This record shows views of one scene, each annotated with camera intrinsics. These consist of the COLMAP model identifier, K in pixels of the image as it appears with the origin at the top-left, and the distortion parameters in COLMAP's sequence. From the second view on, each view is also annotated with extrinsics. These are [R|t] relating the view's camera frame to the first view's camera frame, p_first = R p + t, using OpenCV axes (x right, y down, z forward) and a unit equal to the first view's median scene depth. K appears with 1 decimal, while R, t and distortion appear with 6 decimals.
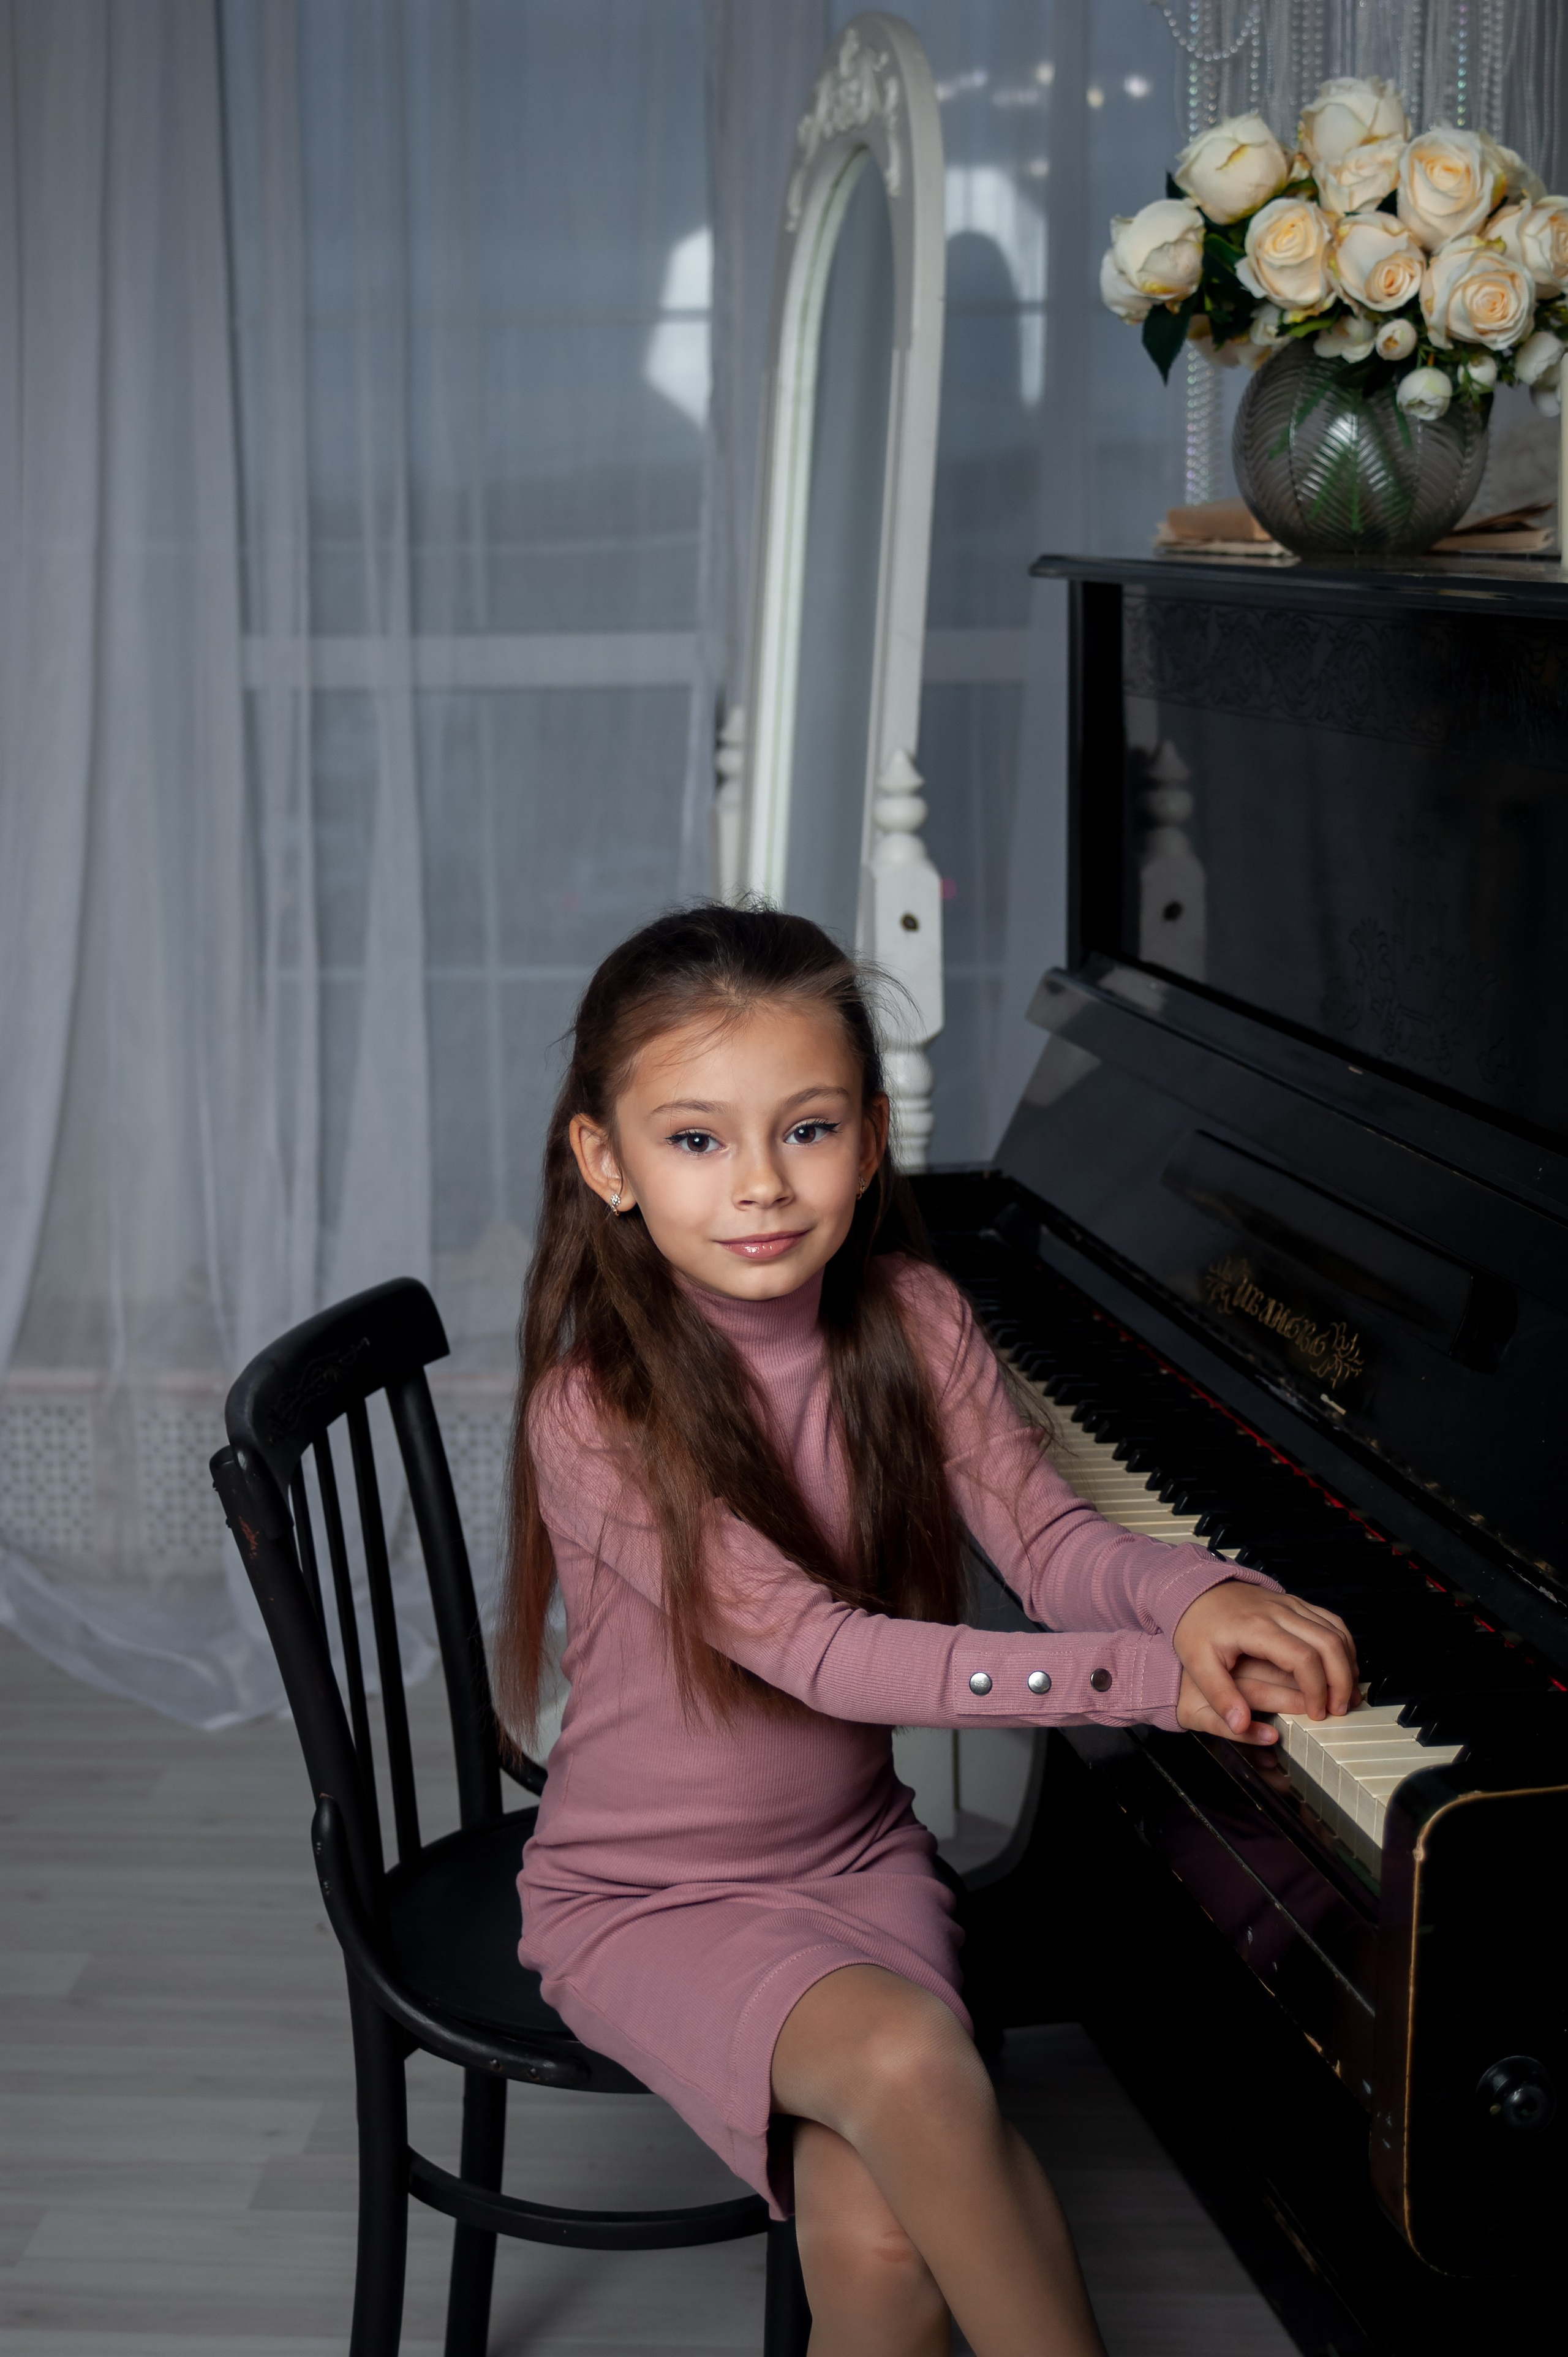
lens RADIAL K [[3607.5, 0, 784.0], [0, 3607.5, 1178.5], [0, 0, 1]] dist [-0.014551, 0.052670]
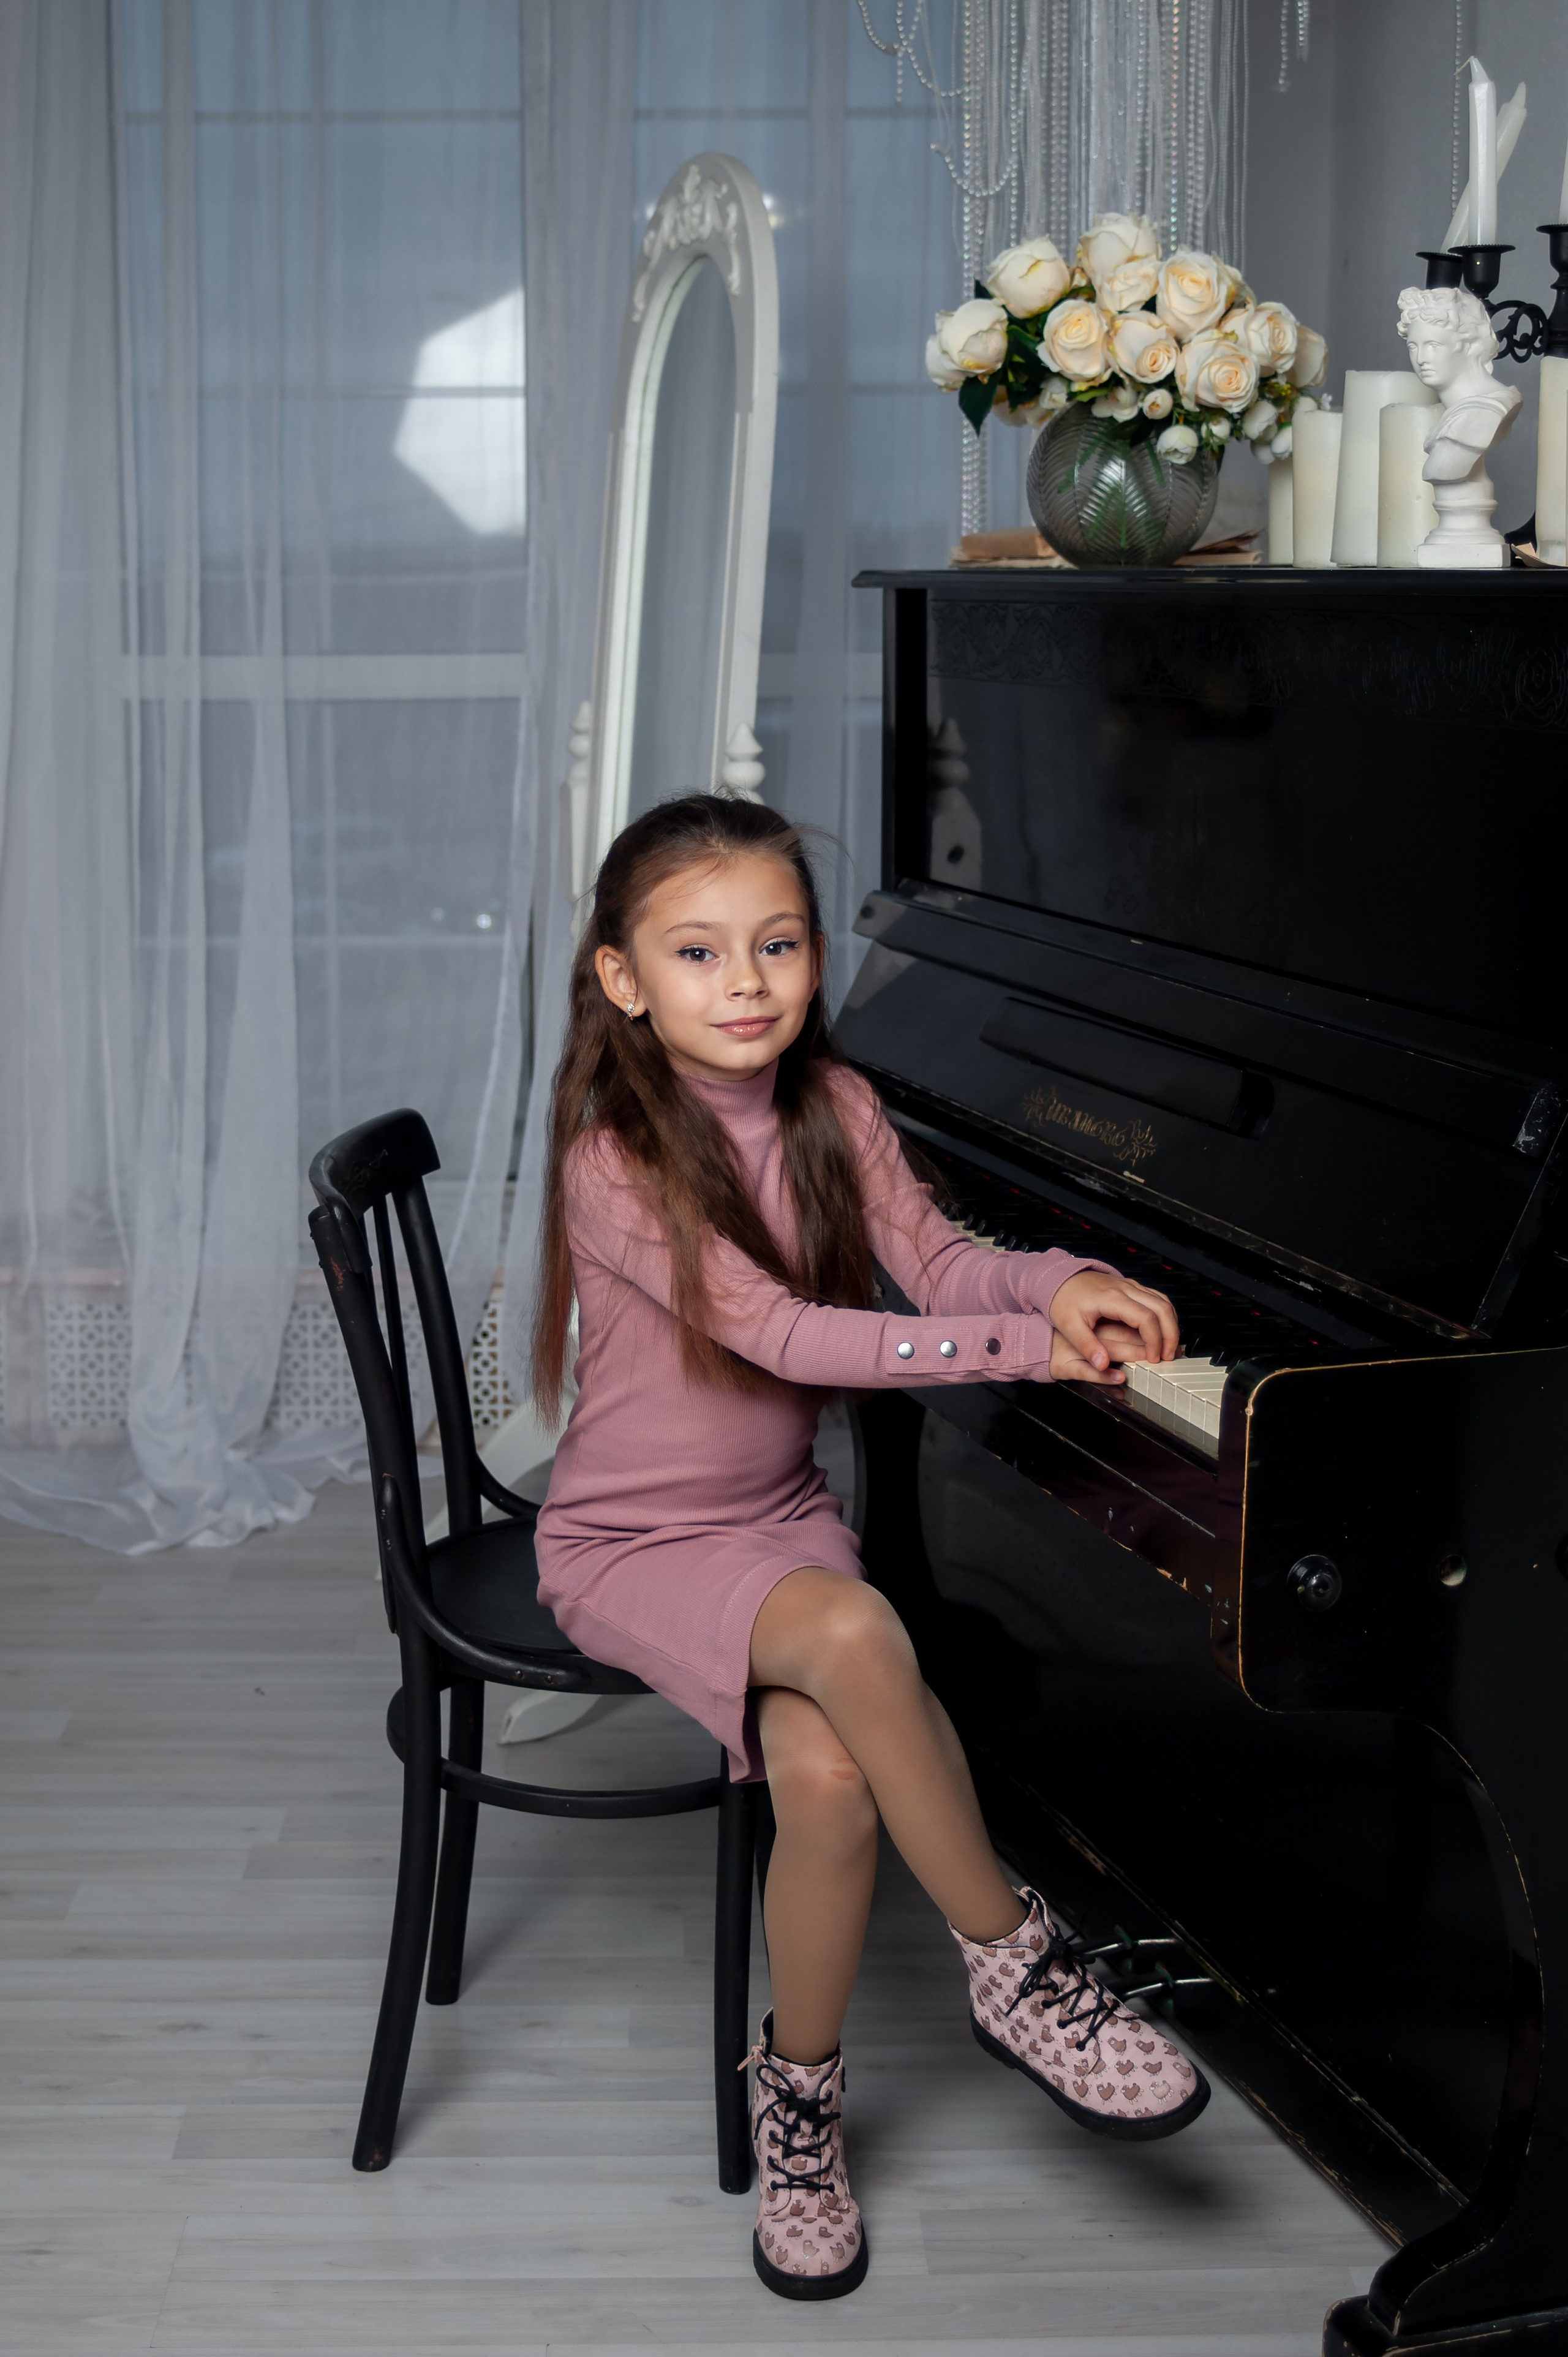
lens RADIAL K [[3373.4, 0, 751.8], [0, 3373.4, 1029.4], [0, 0, 1]] dist [-0.066921, 0.047330]
pose [[0.995768, -0.000566, 0.091897, -0.094294], [0.005523, 0.998542, -0.053700, 0.065813], [-0.091733, 0.053981, 0.994319, -0.218539]]
